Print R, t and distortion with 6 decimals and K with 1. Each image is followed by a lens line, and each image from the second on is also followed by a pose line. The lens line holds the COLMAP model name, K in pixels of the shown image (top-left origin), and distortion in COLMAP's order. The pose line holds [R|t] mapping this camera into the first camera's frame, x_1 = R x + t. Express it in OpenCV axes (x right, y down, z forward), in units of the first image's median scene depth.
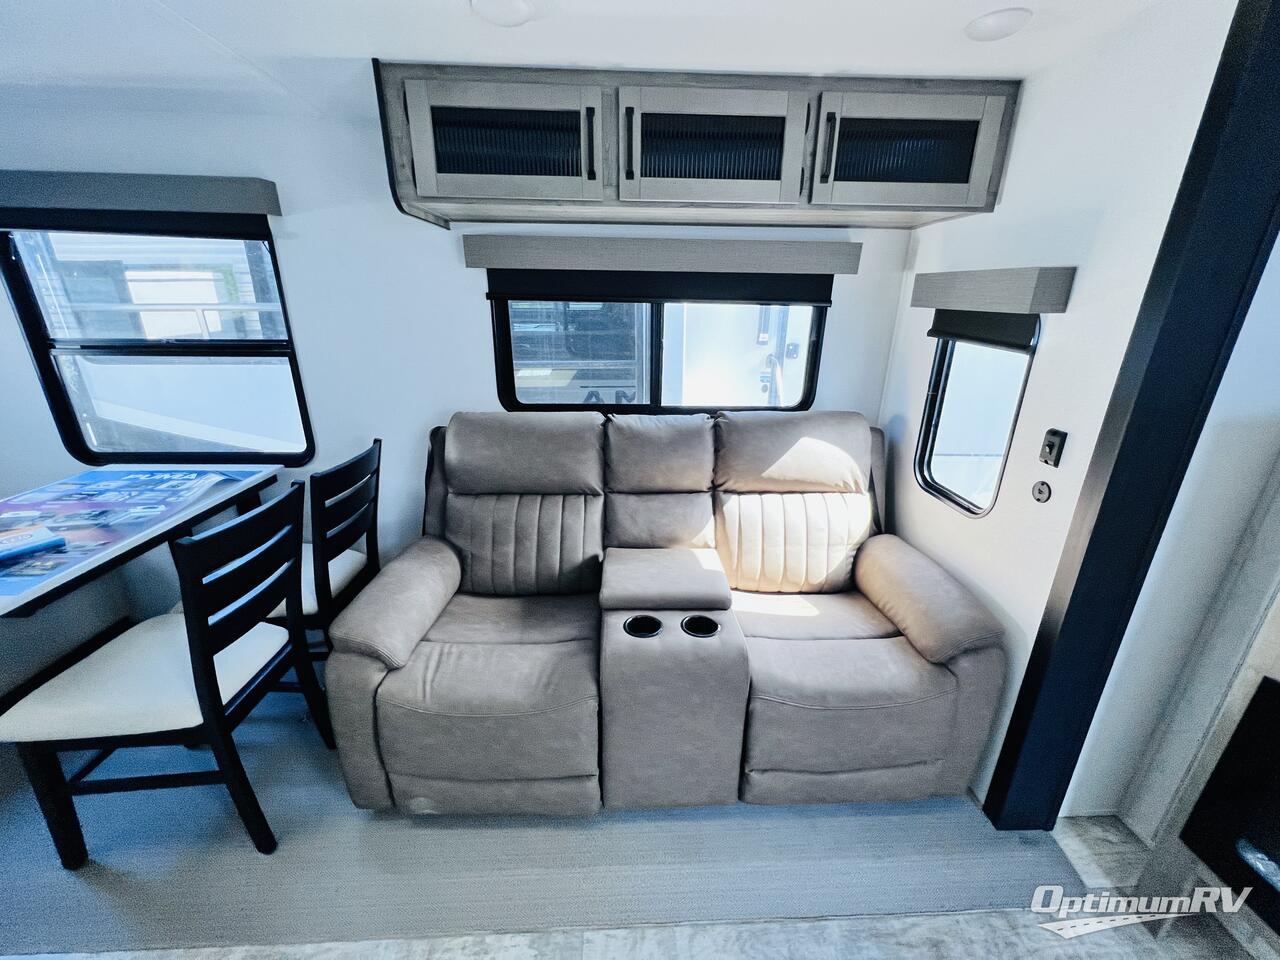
lens RADIAL K [[515.3, 0, 638.7], [0, 515.3, 476.6], [0, 0, 1]] dist [-0.000693, 0.000248]
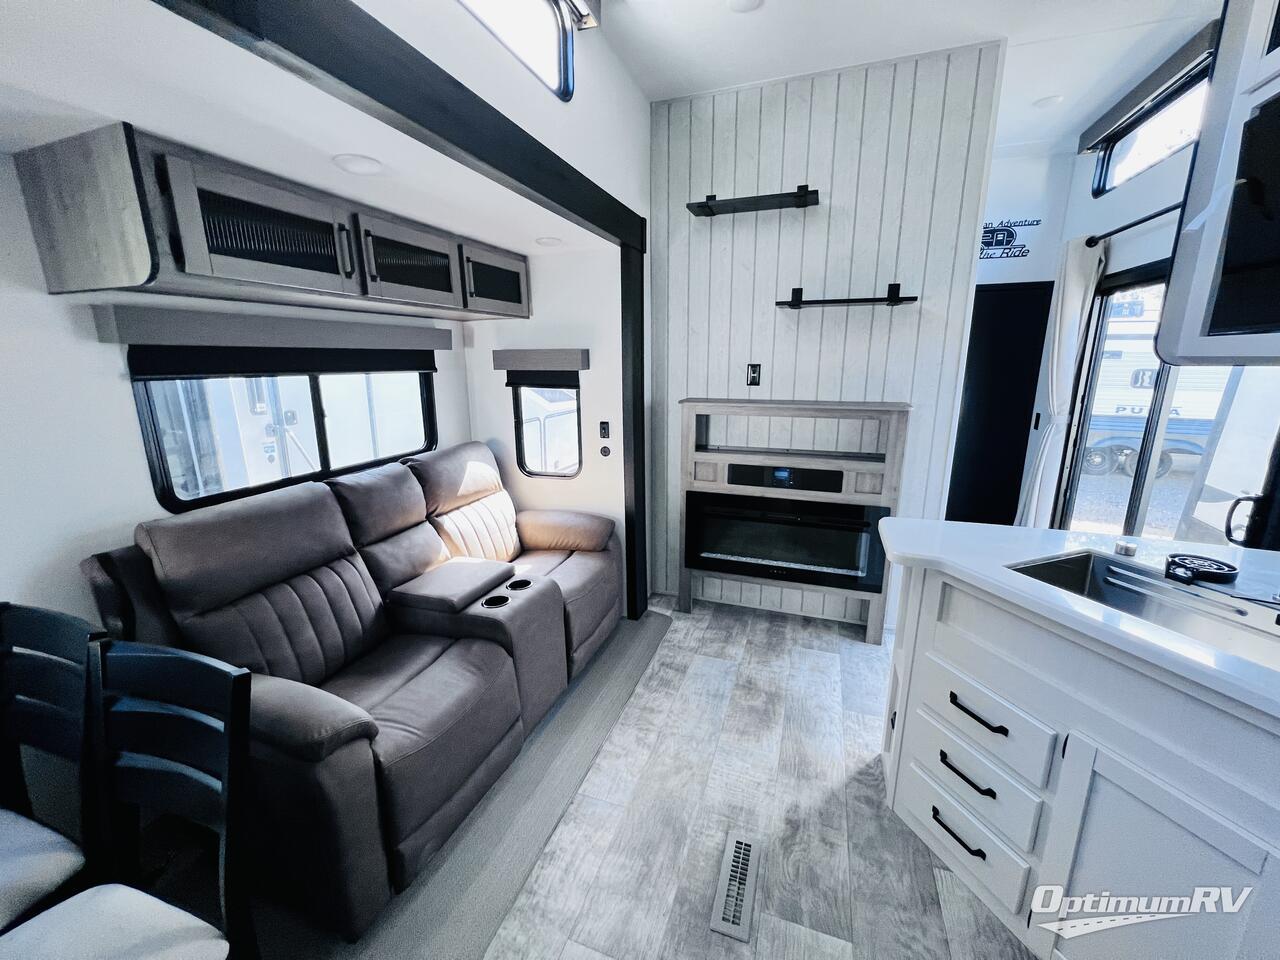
lens RADIAL K [[511.1, 0, 639.4], [0, 511.1, 477.3], [0, 0, 1]] dist [-0.003924, -0.000076]
pose [[0.378297, -0.225394, 0.897825, -0.828014], [0.322718, 0.941166, 0.100298, -0.027783], [-0.867609, 0.251801, 0.428779, 0.005239]]
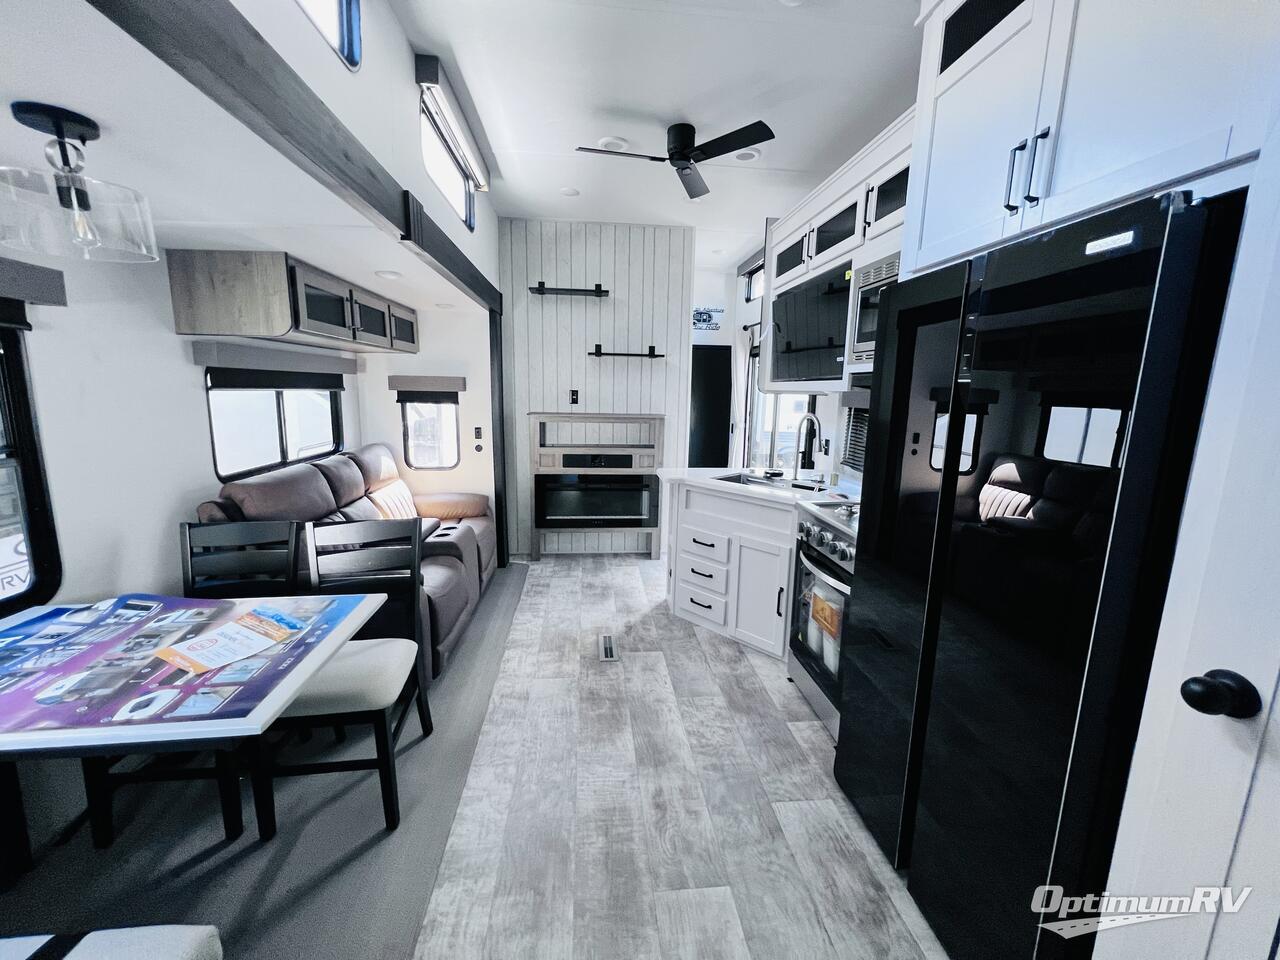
lens RADIAL K [[515.3, 0, 638.7], [0, 515.3, 476.6], [0, 0, 1]] dist [-0.000693, 0.000248]
pose [[-0.054863, -0.184781, 0.981247, -1.755421], [0.316101, 0.928968, 0.192610, -0.078689], [-0.947138, 0.320741, 0.007443, 0.110510]]
